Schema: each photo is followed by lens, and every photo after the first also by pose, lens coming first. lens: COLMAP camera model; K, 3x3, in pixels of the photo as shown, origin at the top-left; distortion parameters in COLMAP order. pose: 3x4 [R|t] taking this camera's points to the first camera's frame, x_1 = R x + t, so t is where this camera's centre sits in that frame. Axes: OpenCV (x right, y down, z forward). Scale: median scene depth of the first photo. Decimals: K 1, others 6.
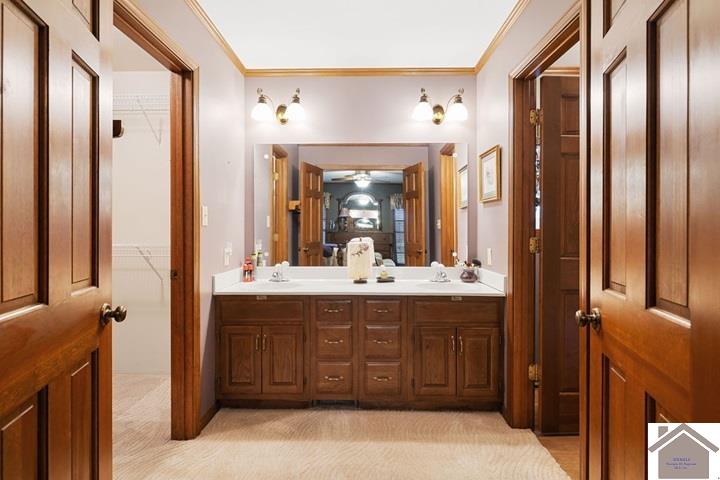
lens RADIAL K [[347.4, 0, 360.0], [0, 347.4, 232.7], [0, 0, 1]] dist [0.000757, 0.000105]
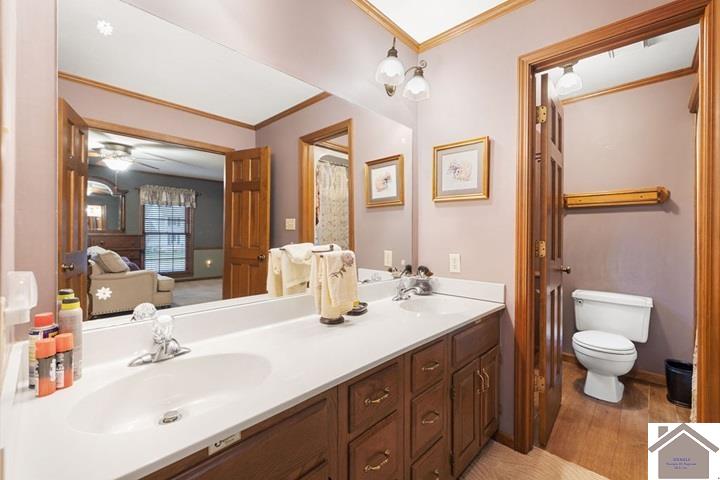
lens RADIAL K [[309.4, 0, 358.8], [0, 309.4, 236.6], [0, 0, 1]] dist [-0.001664, -0.000326]
pose [[0.675777, -0.001062, 0.737106, -0.345174], [-0.003886, 0.999980, 0.005004, -0.001358], [-0.737096, -0.006246, 0.675759, 0.611036]]
